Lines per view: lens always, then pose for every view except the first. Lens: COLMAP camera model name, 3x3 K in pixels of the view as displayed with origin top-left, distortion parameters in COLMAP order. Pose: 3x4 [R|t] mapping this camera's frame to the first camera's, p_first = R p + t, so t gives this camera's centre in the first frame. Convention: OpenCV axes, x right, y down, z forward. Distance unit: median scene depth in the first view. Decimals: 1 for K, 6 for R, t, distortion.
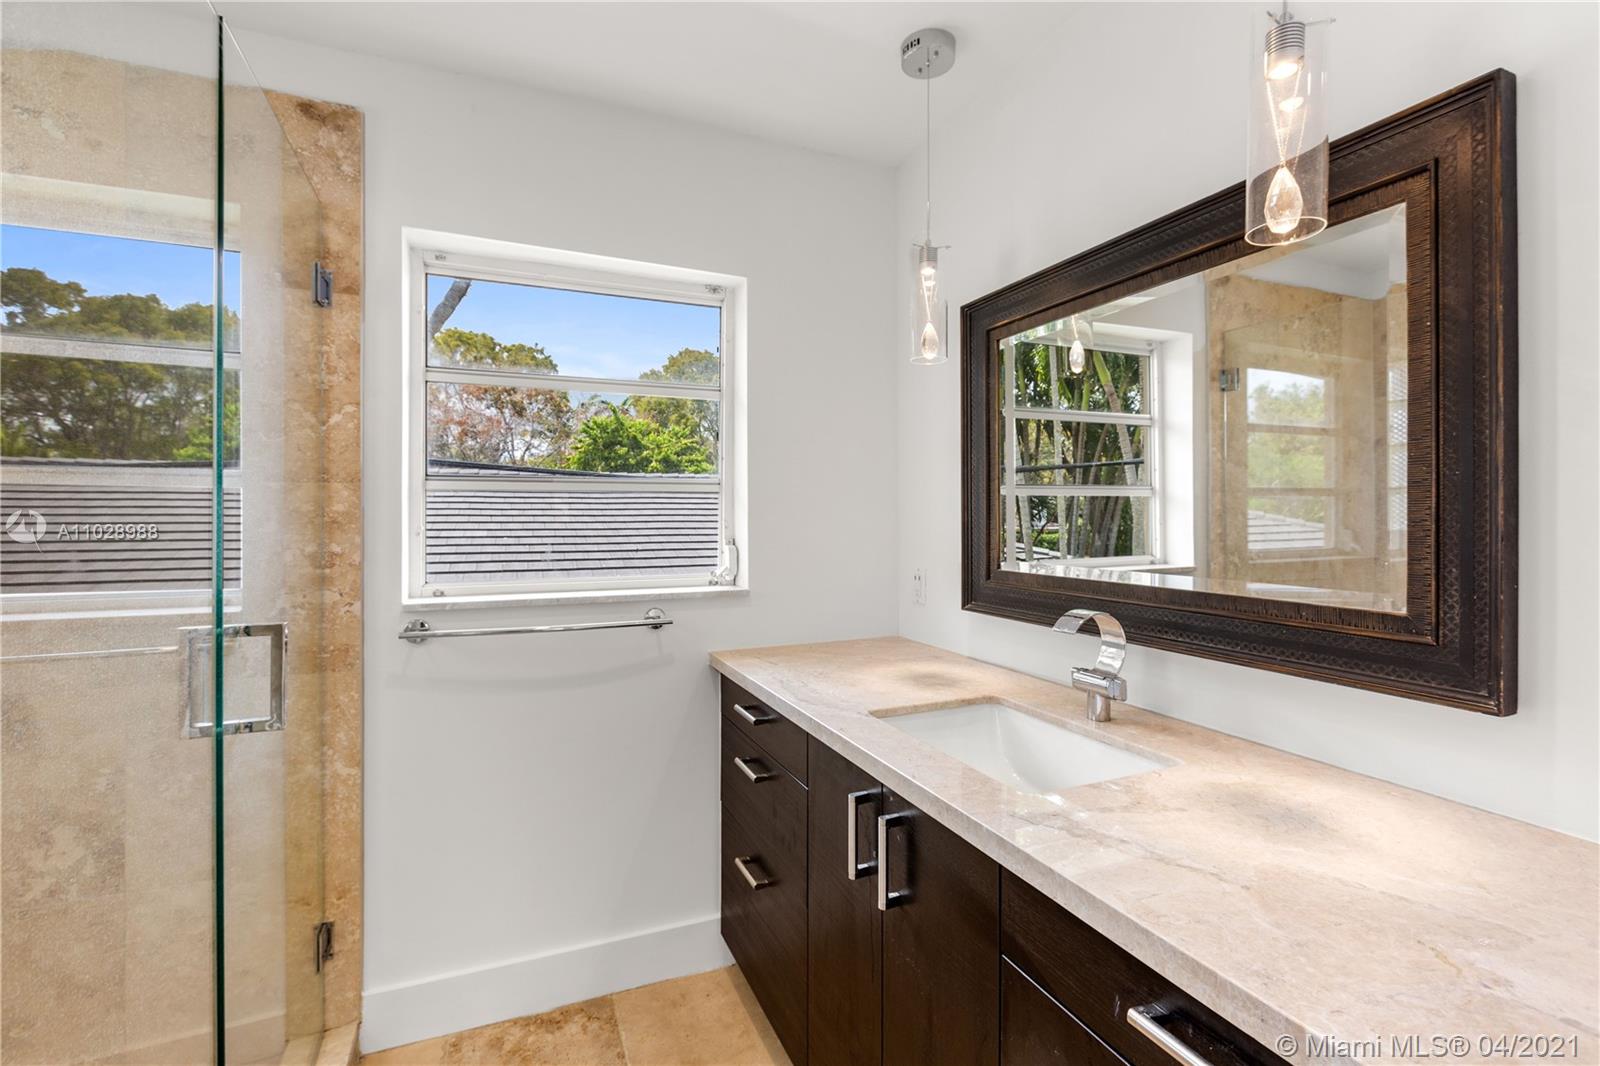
lens RADIAL K [[719.3, 0, 799.6], [0, 719.3, 518.5], [0, 0, 1]] dist [-0.000534, -0.000085]
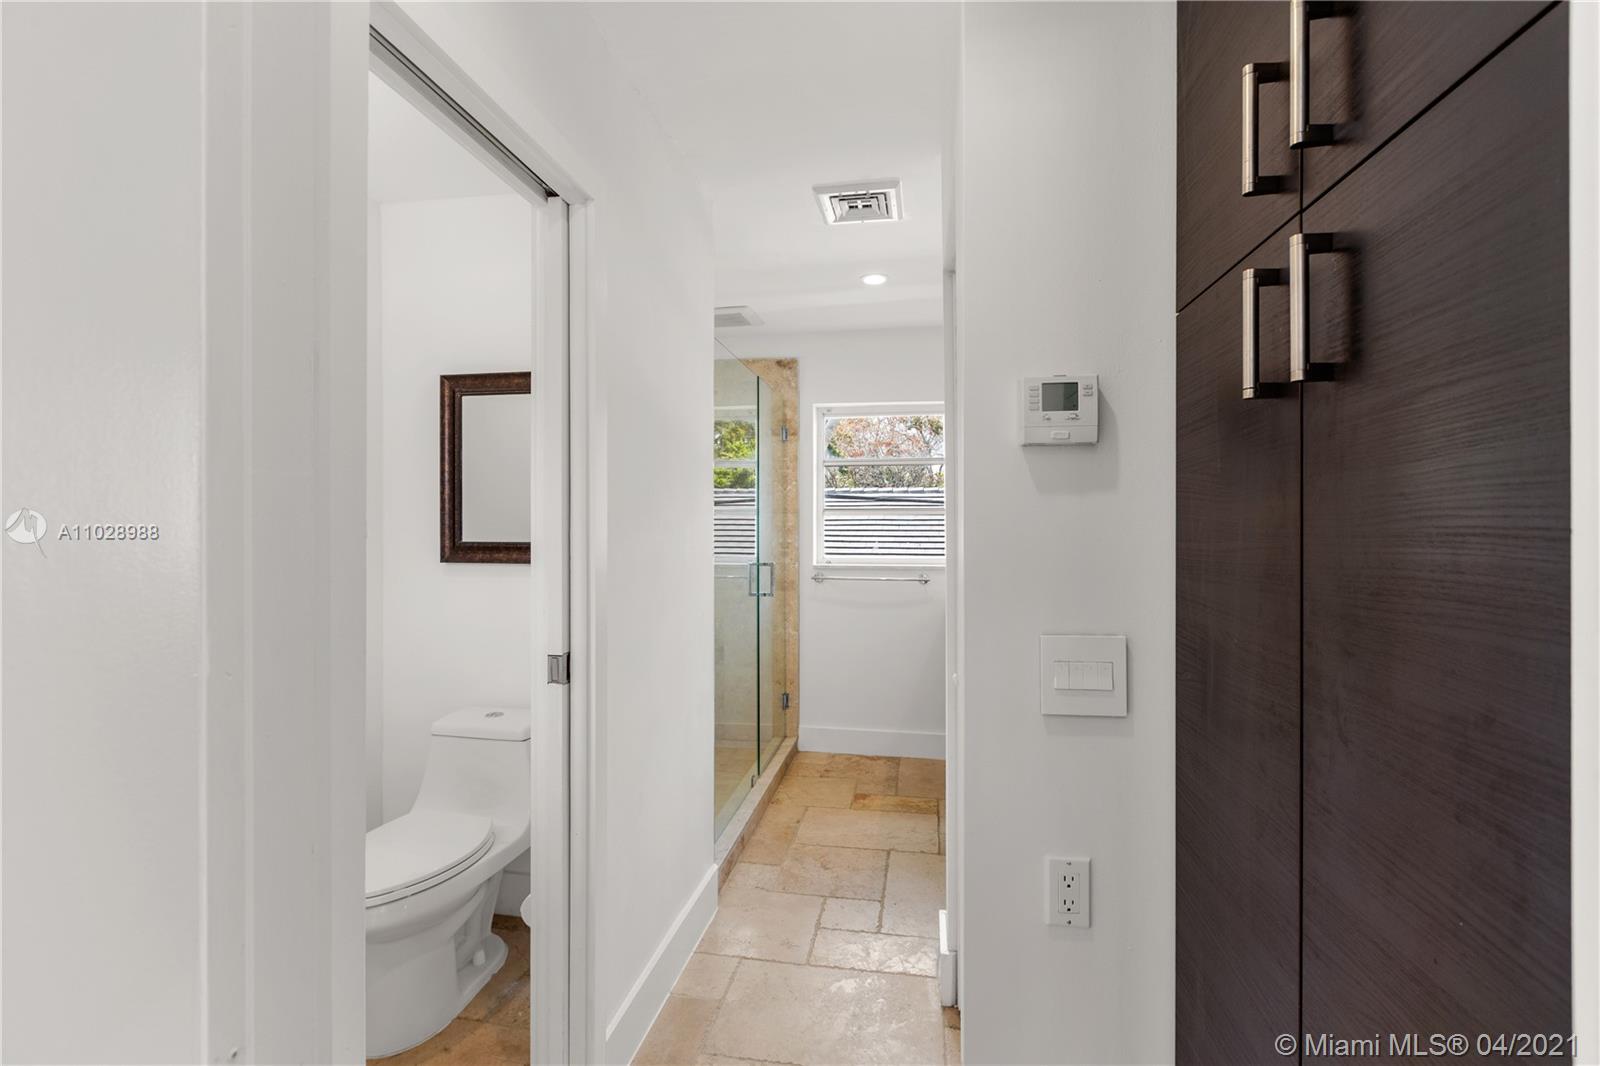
lens RADIAL K [[719.3, 0, 799.6], [0, 719.3, 518.5], [0, 0, 1]] dist [-0.000534, -0.000085]
pose [[0.842579, -0.007609, -0.538519, 0.695100], [0.001361, 0.999927, -0.012000, -0.004578], [0.538571, 0.009378, 0.842528, -1.031990]]
